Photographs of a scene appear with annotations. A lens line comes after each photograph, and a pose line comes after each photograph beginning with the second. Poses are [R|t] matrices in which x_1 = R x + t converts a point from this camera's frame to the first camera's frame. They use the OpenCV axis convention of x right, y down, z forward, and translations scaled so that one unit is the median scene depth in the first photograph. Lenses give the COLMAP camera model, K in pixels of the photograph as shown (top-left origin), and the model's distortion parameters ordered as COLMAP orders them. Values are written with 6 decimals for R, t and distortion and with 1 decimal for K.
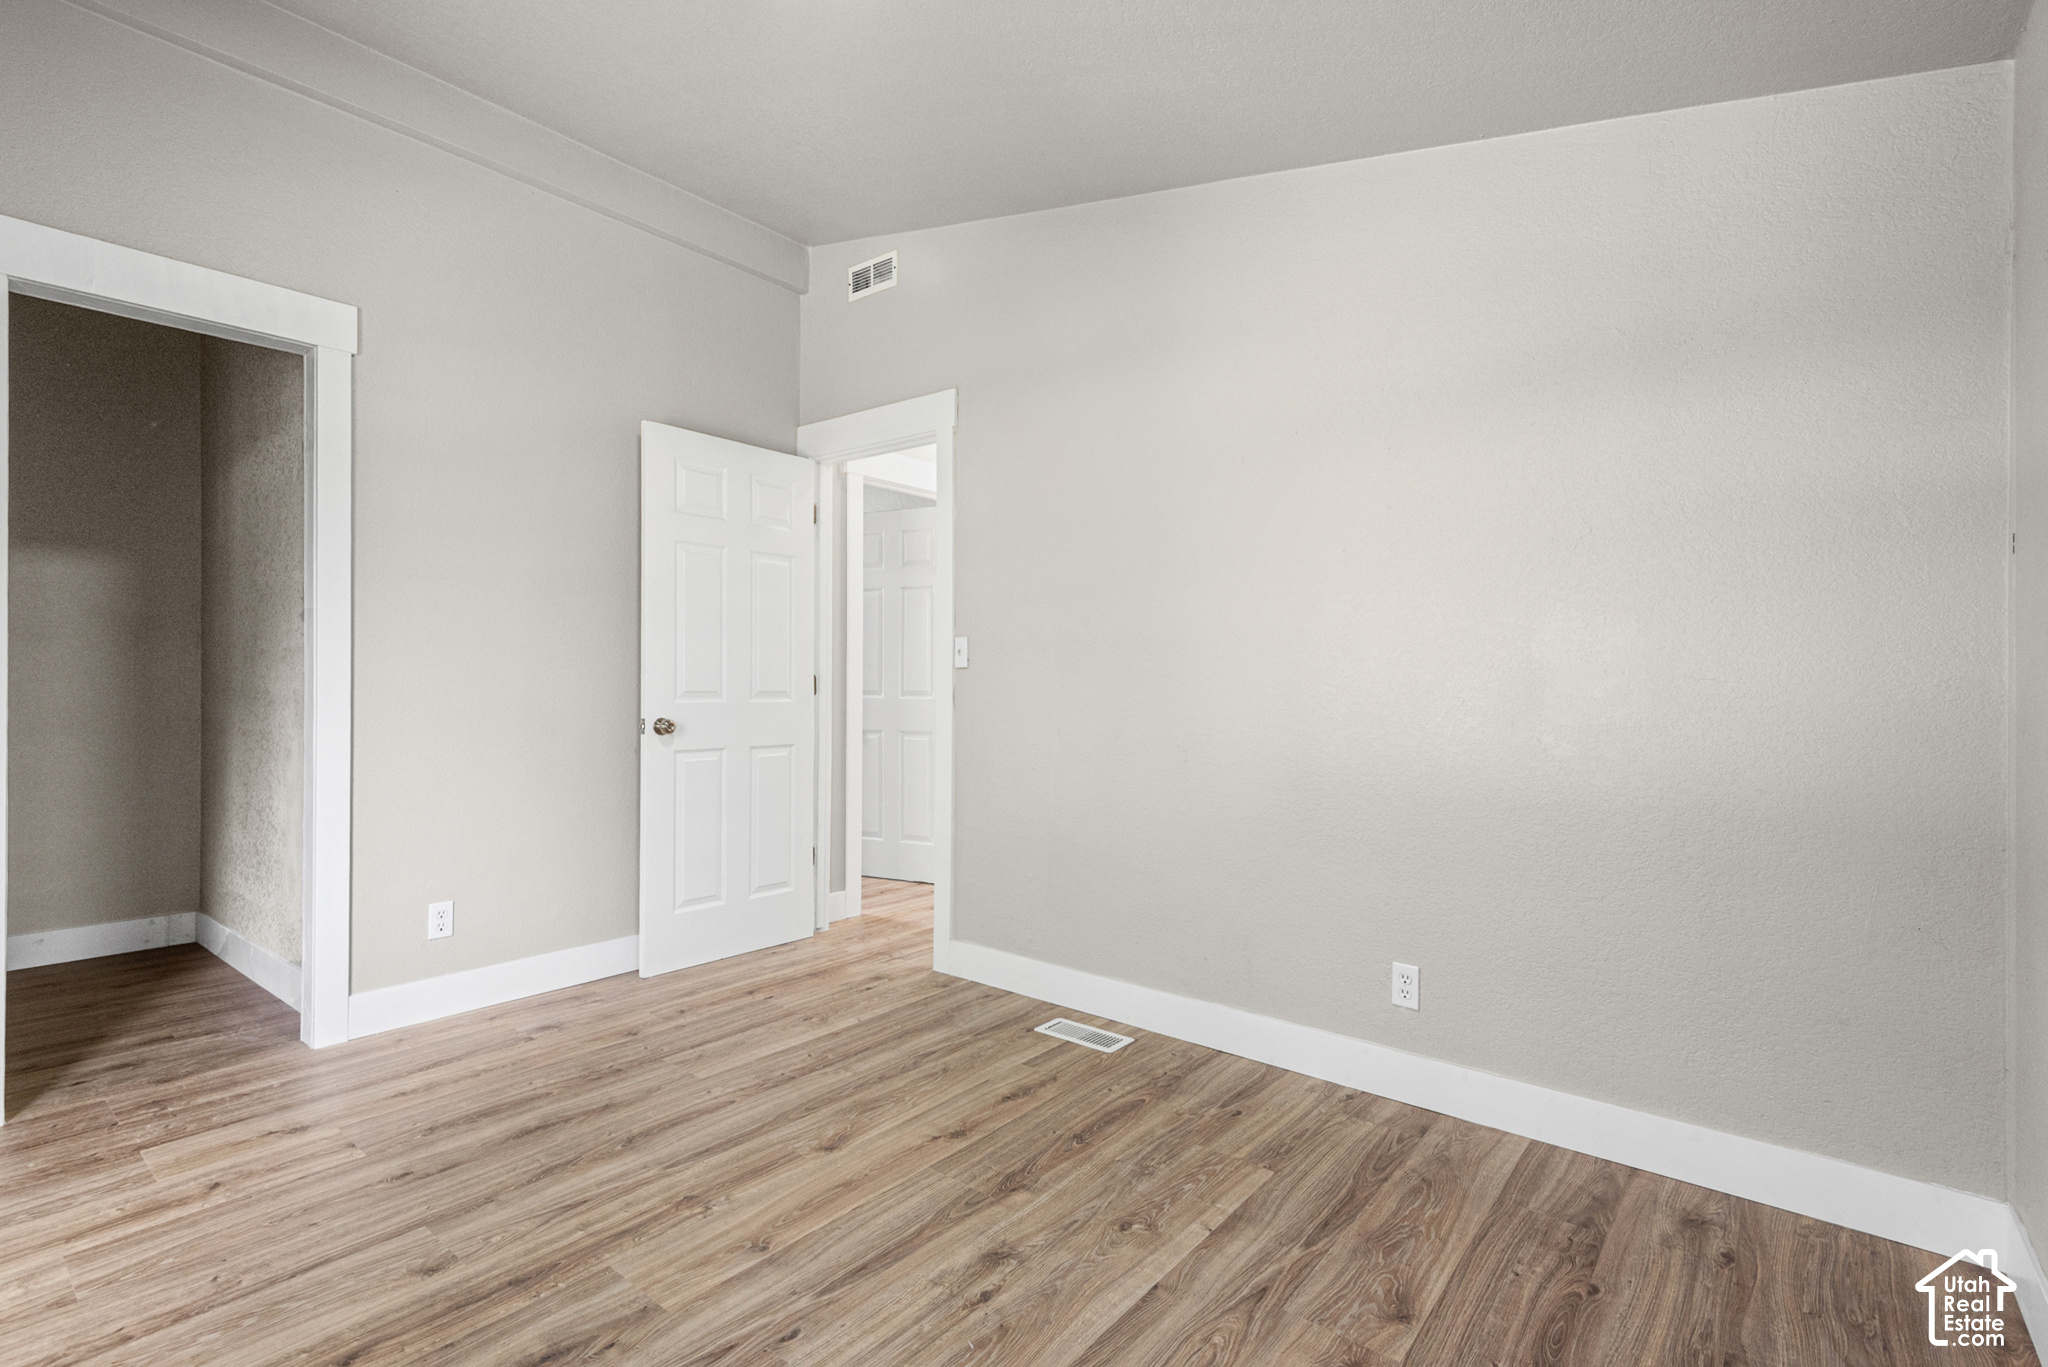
lens RADIAL K [[947.5, 0, 1025.8], [0, 947.5, 682.7], [0, 0, 1]] dist [0.013671, -0.008641]
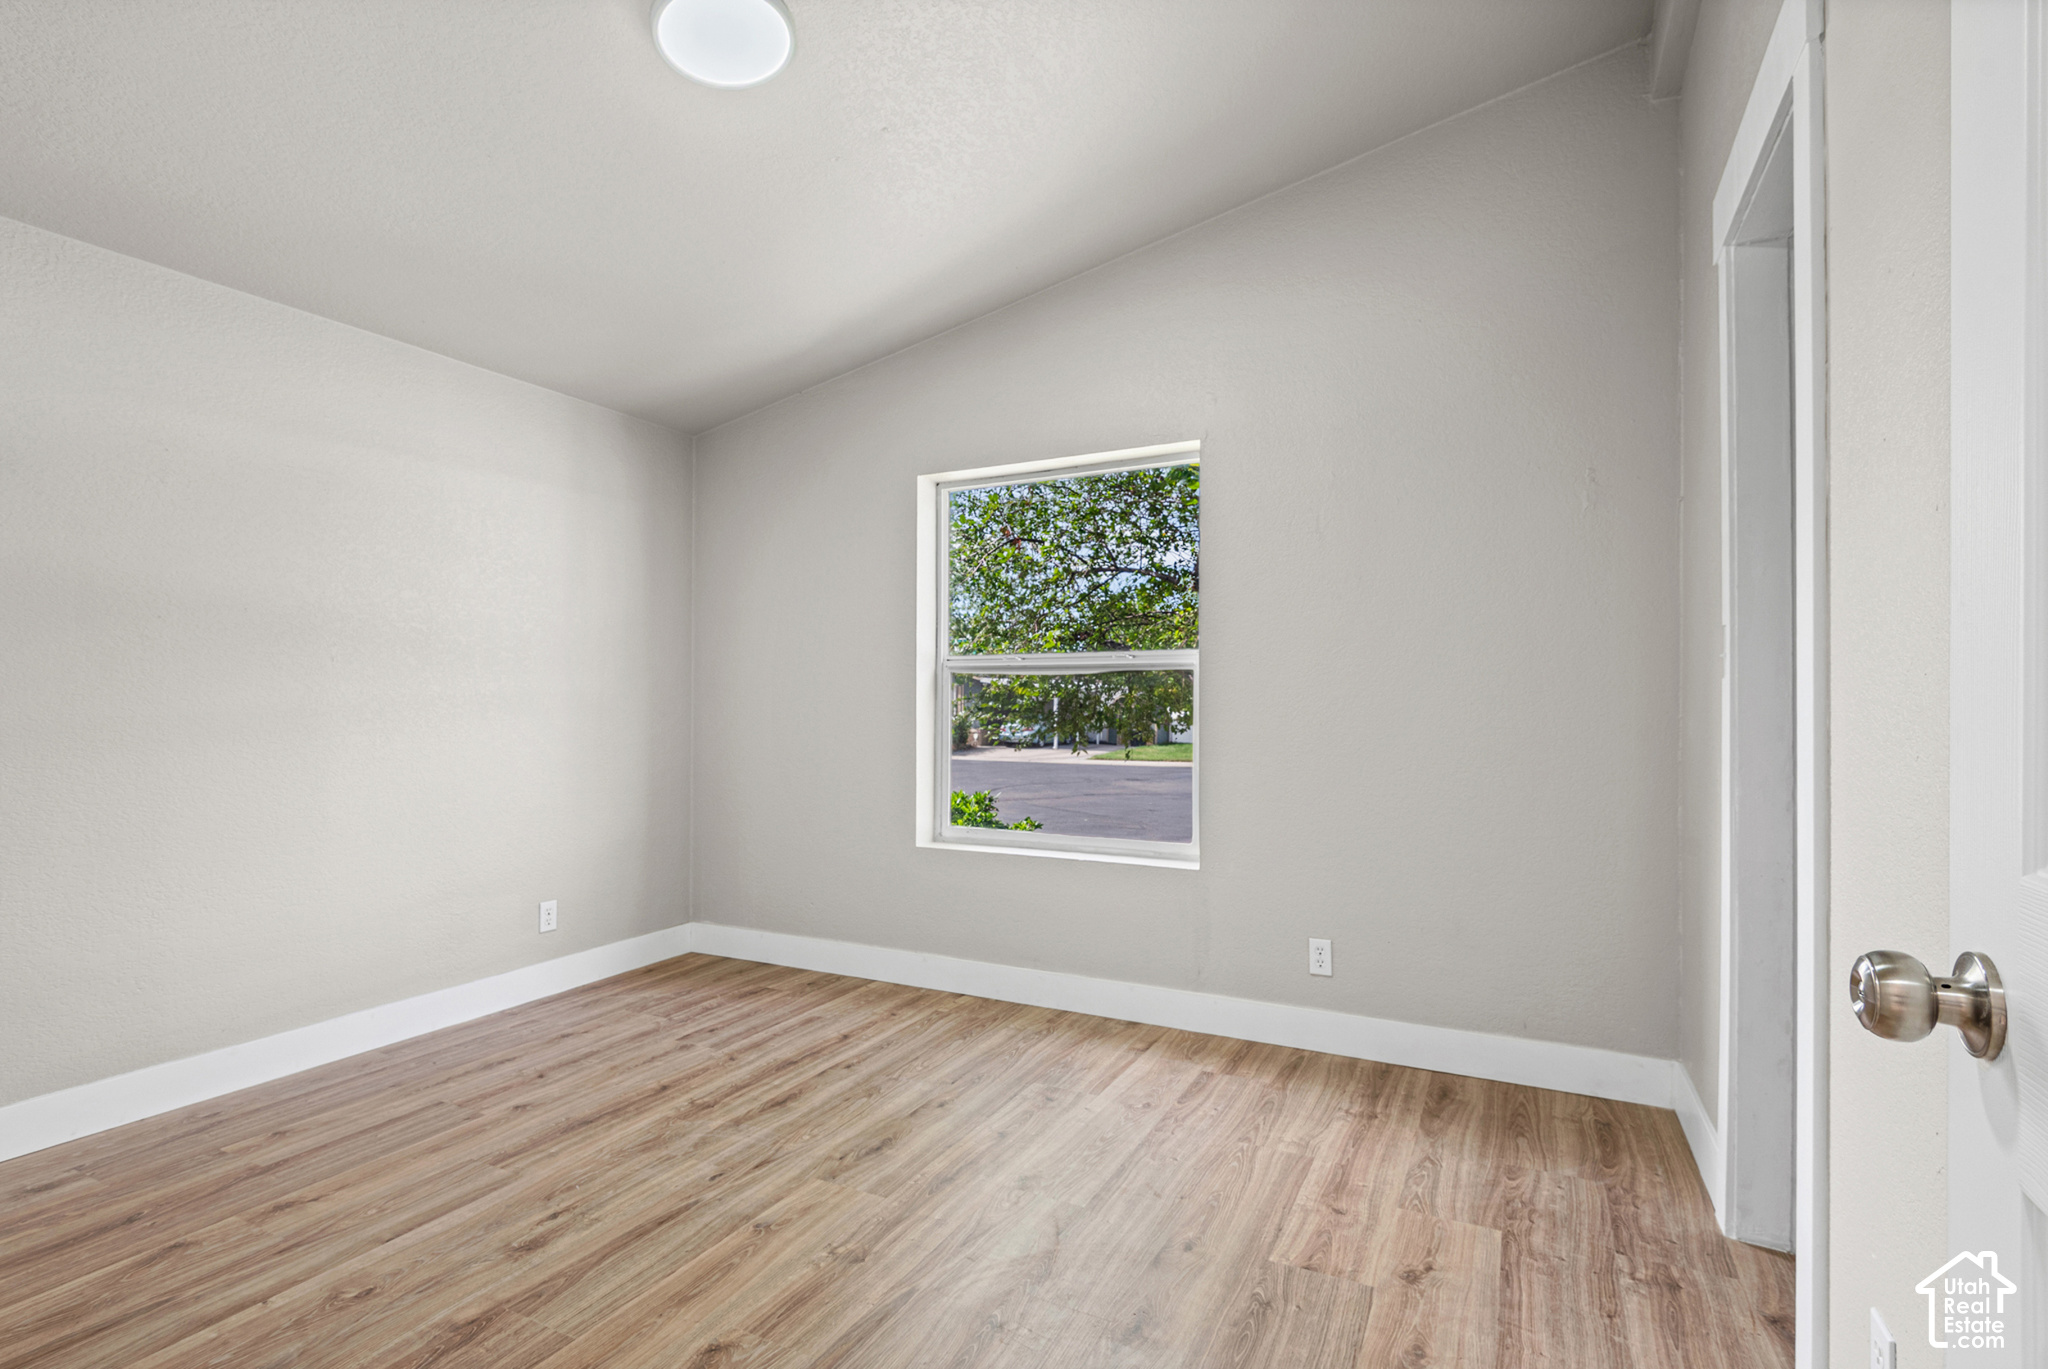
lens RADIAL K [[947.5, 0, 1029.4], [0, 947.5, 692.1], [0, 0, 1]] dist [0.013671, -0.008641]
pose [[-0.977325, -0.010986, -0.211458, -0.333091], [-0.009434, 0.999921, -0.008348, -0.016261], [0.211533, -0.006164, -0.977351, 2.083748]]
